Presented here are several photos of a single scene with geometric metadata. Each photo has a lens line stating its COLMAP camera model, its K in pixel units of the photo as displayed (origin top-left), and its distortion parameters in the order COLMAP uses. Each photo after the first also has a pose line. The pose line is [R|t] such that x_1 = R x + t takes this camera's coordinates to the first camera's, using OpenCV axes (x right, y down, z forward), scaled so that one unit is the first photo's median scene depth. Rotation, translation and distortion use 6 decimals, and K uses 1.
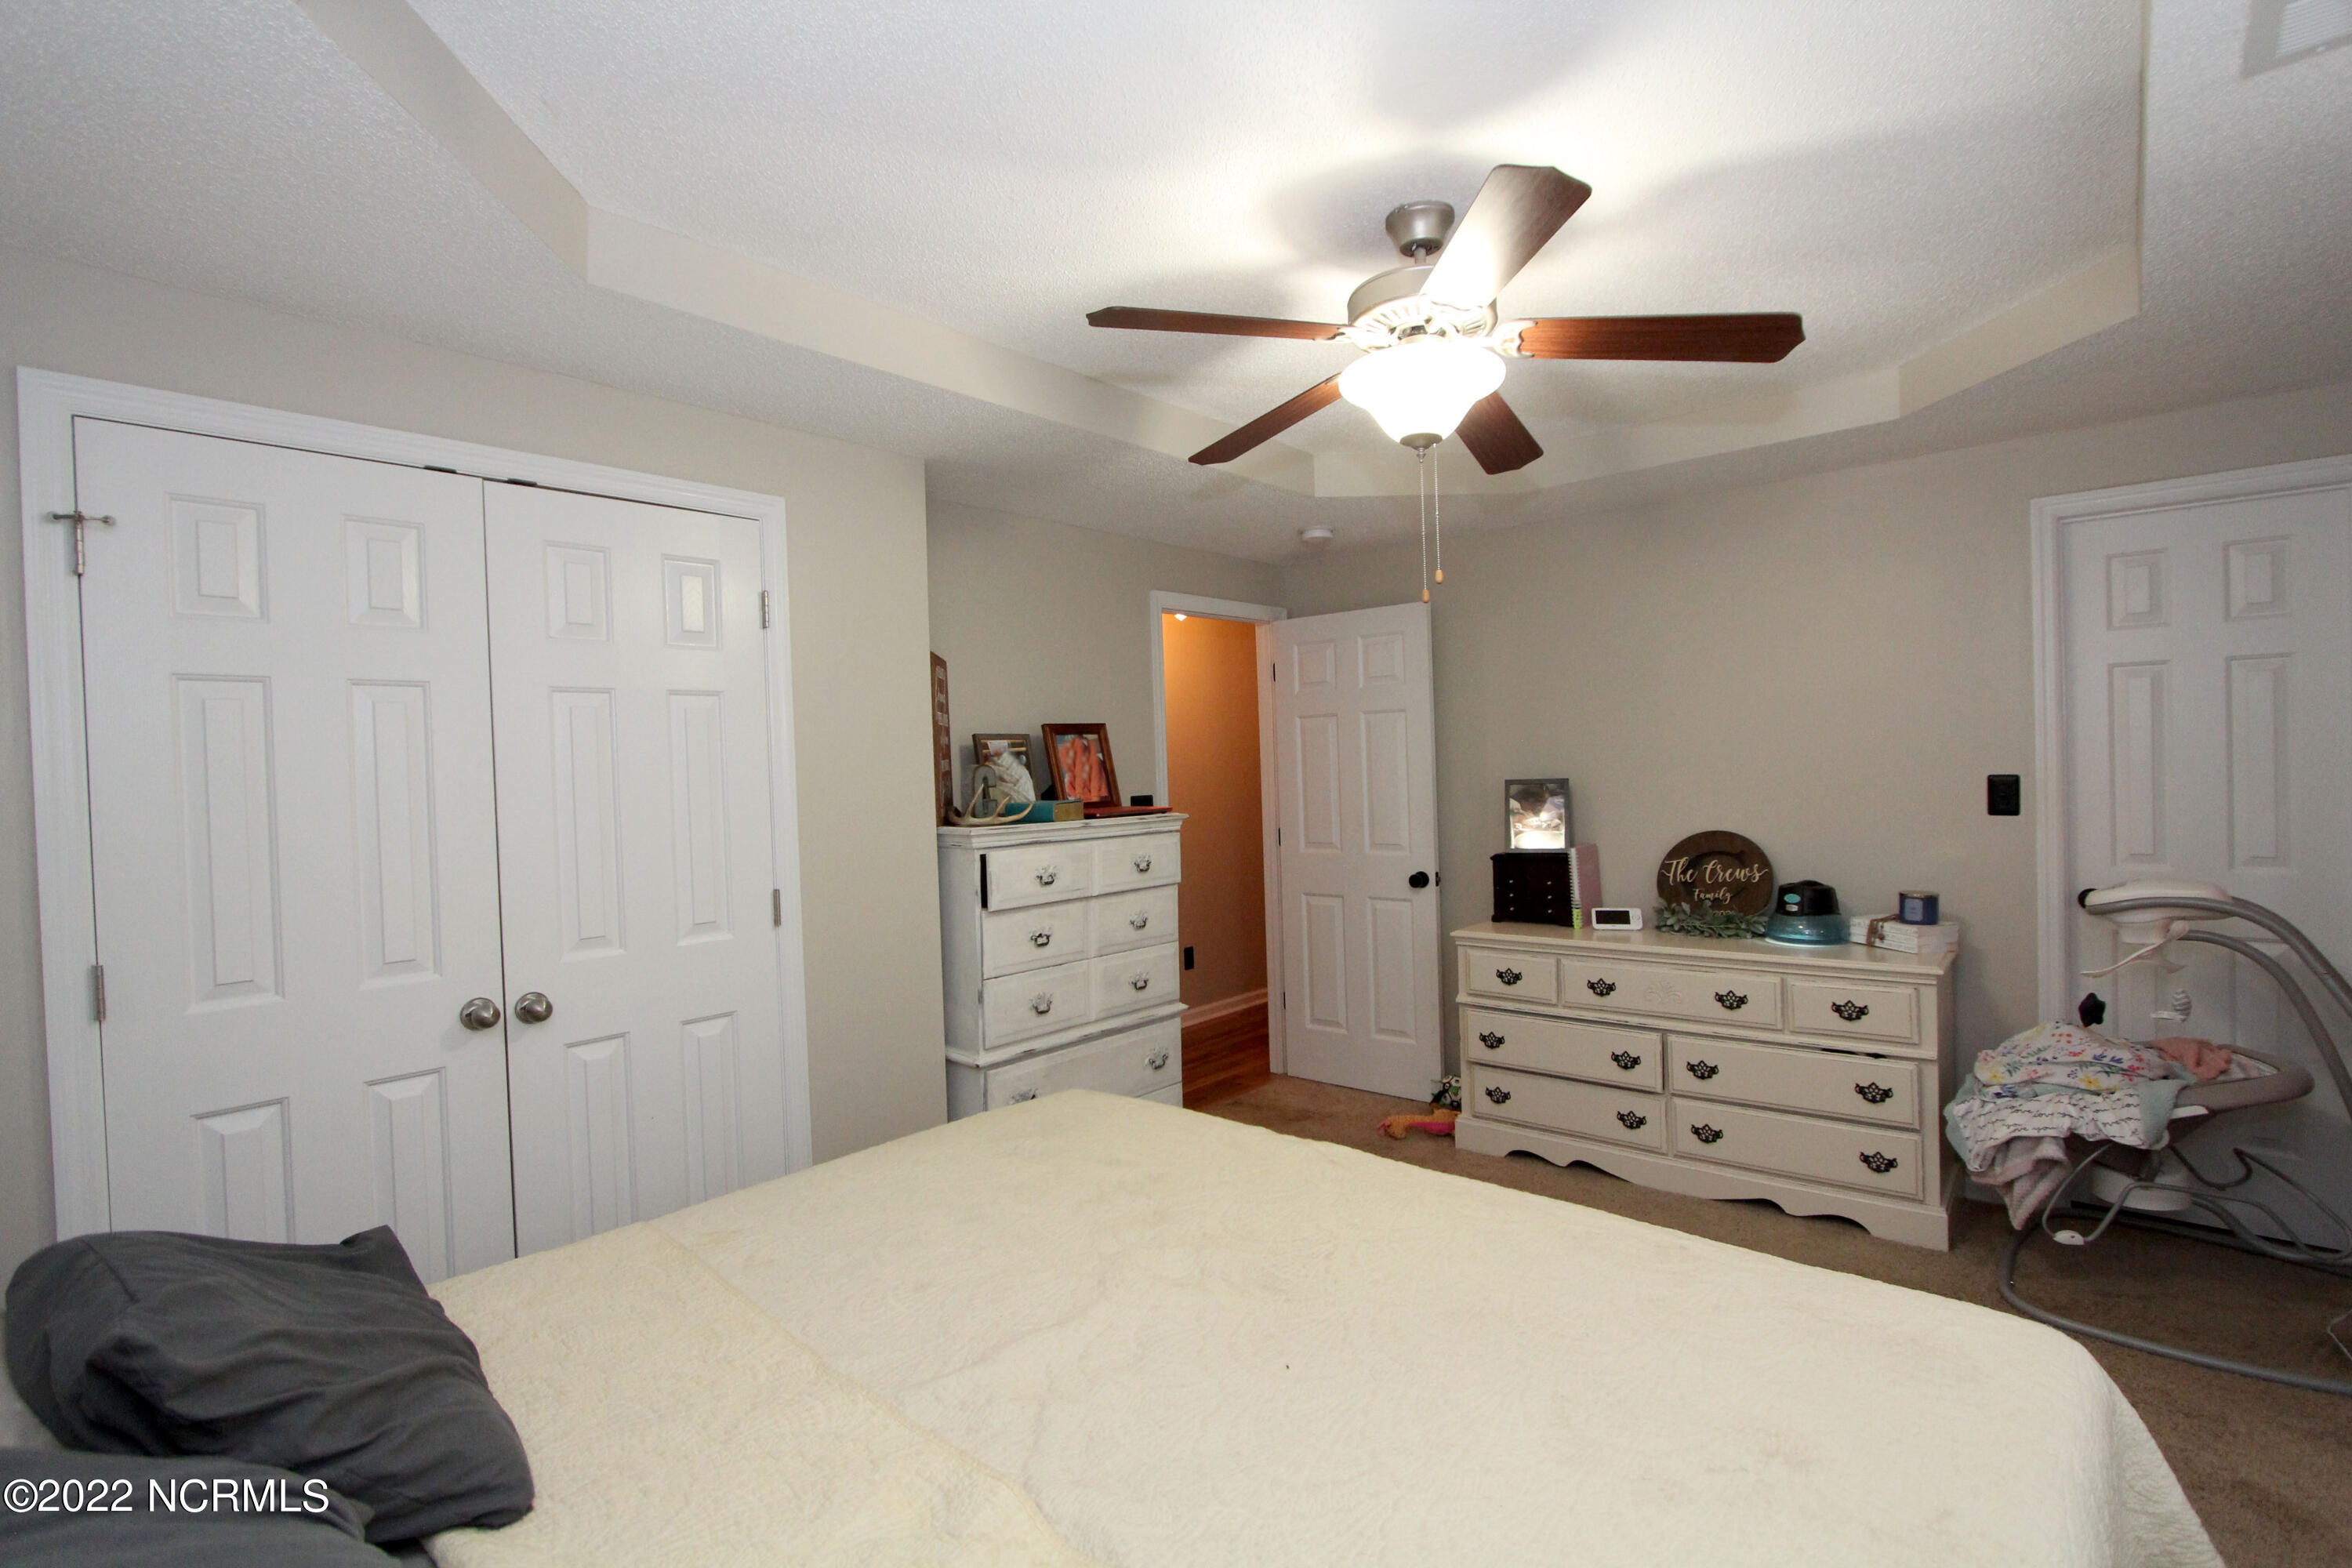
lens RADIAL K [[1072.7, 0, 1174.2], [0, 1072.7, 777.9], [0, 0, 1]] dist [0.001343, 0.000222]
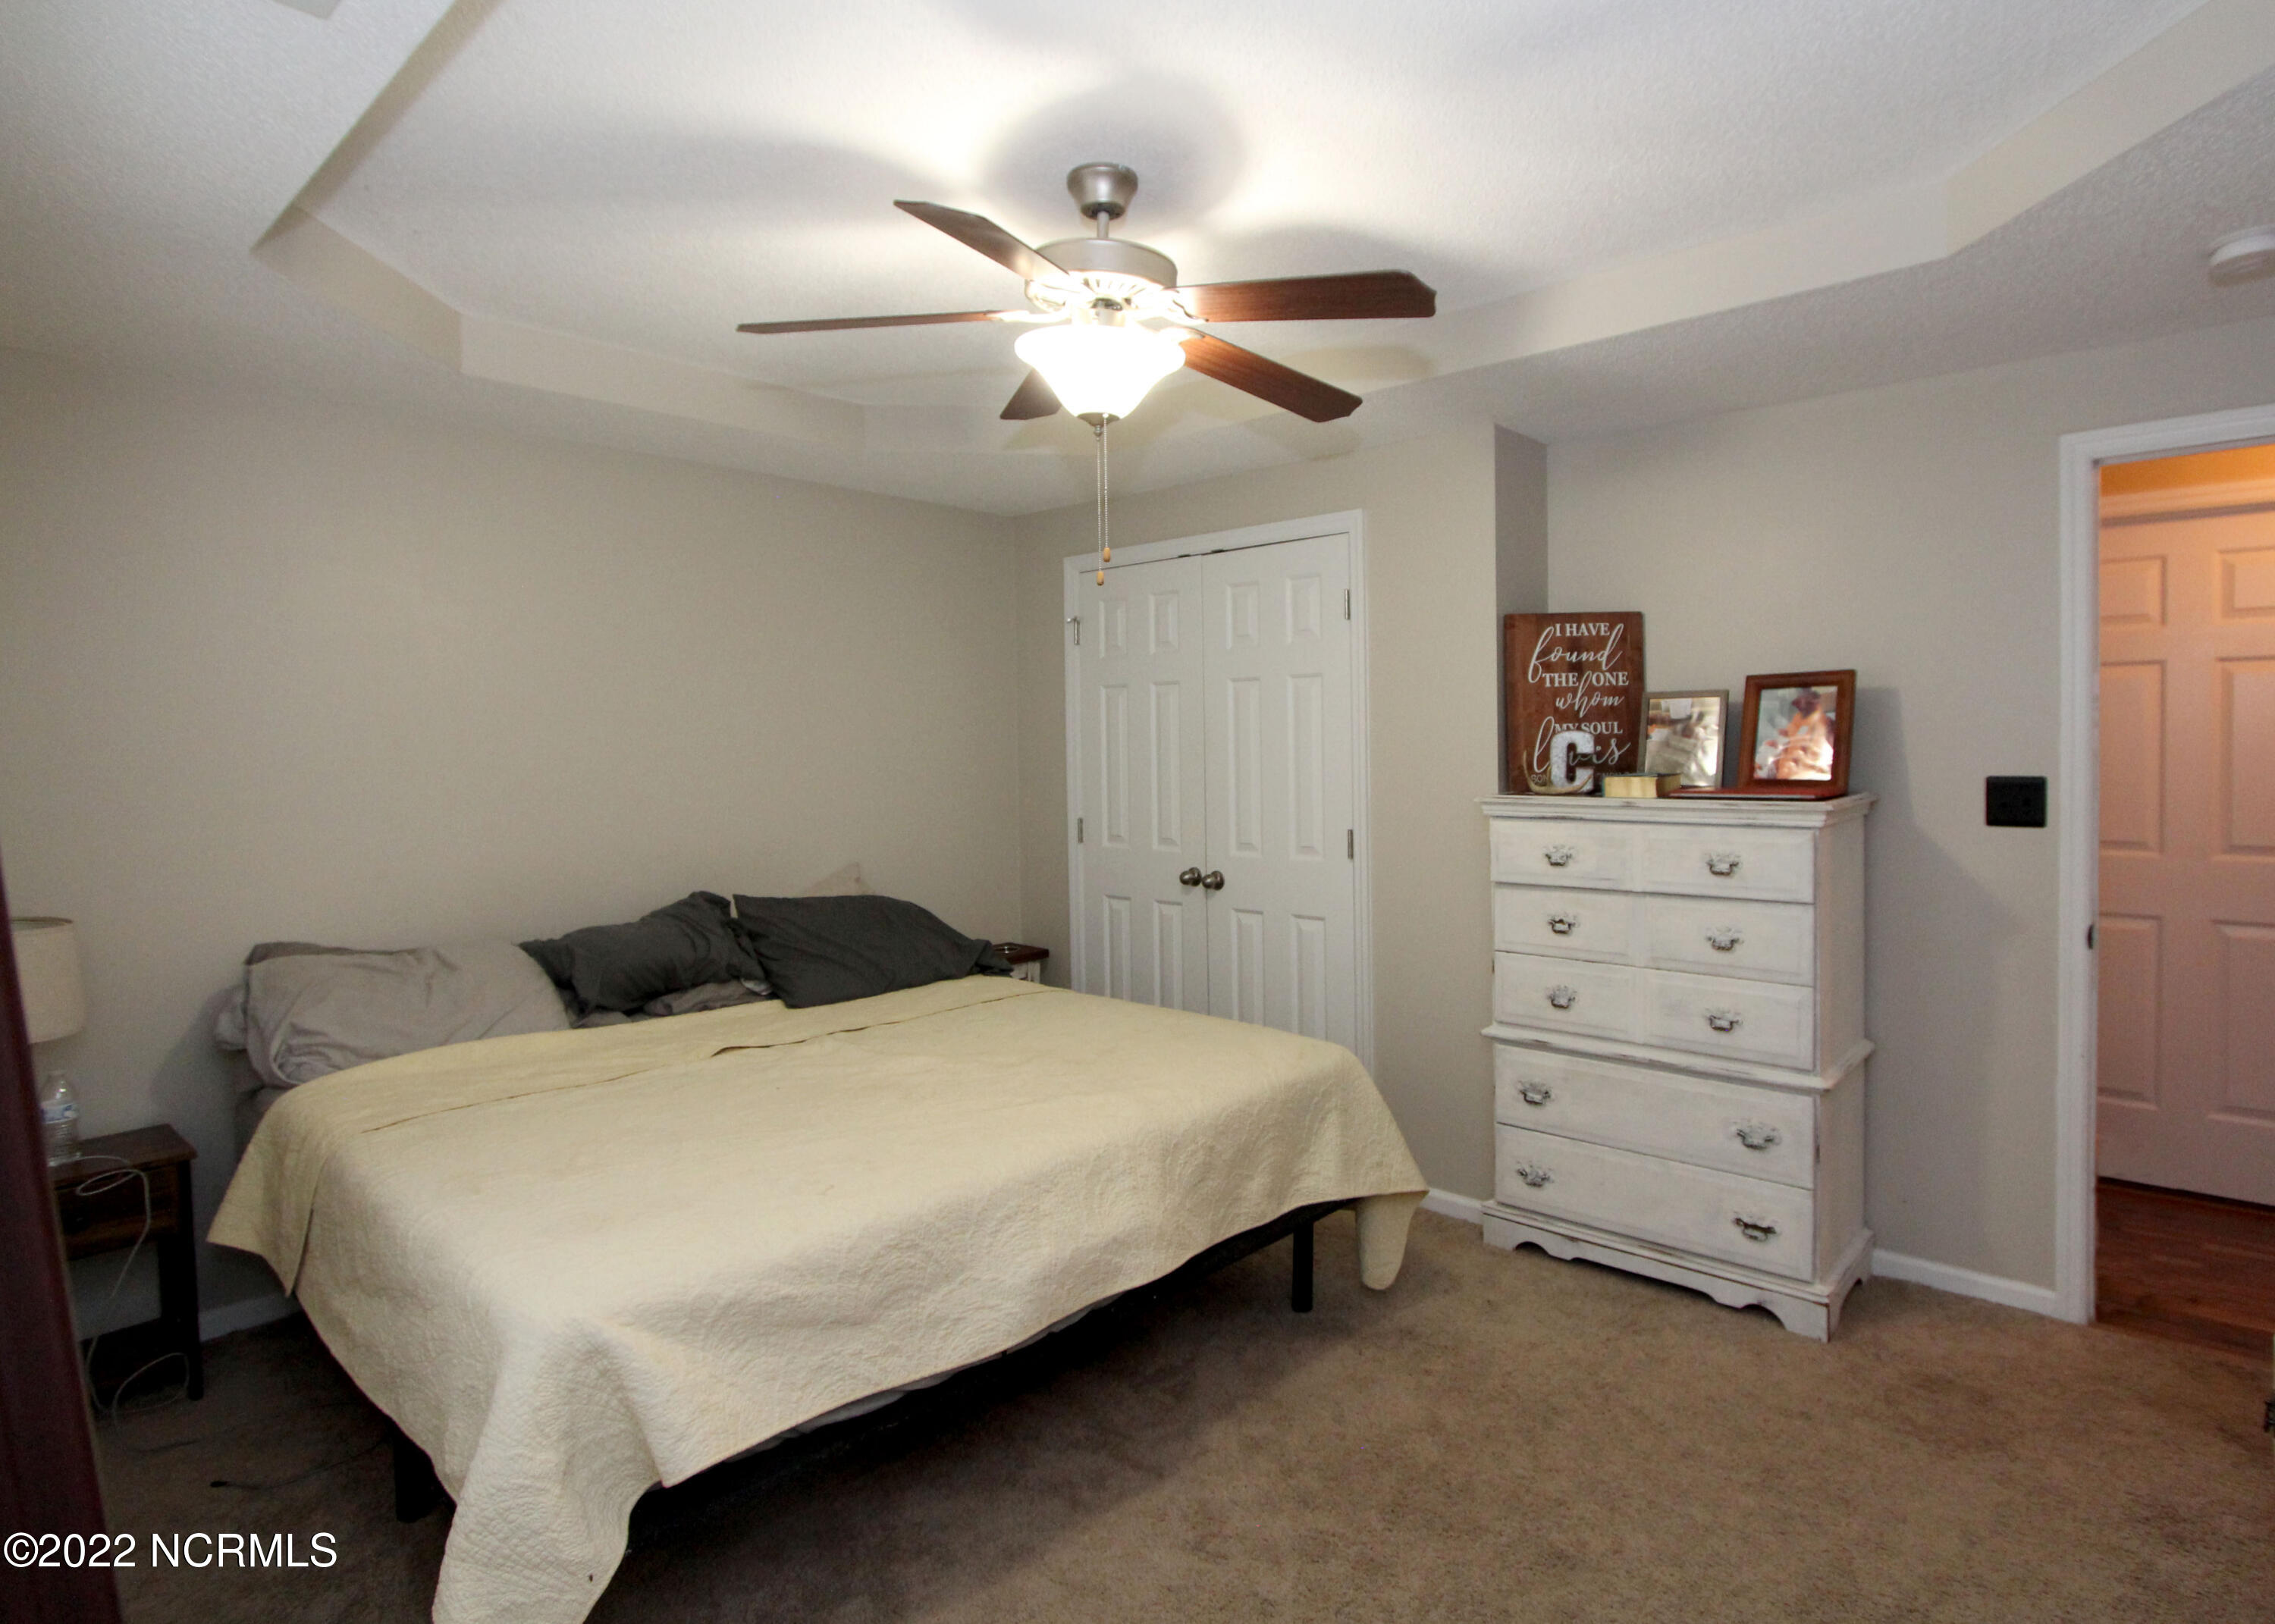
lens RADIAL K [[1150.5, 0, 1139.3], [0, 1150.5, 810.6], [0, 0, 1]] dist [-0.000723, 0.000179]
pose [[0.003067, 0.073770, -0.997271, 0.811042], [-0.009226, 0.997235, 0.073739, -0.012650], [0.999953, 0.008975, 0.003739, 0.632093]]
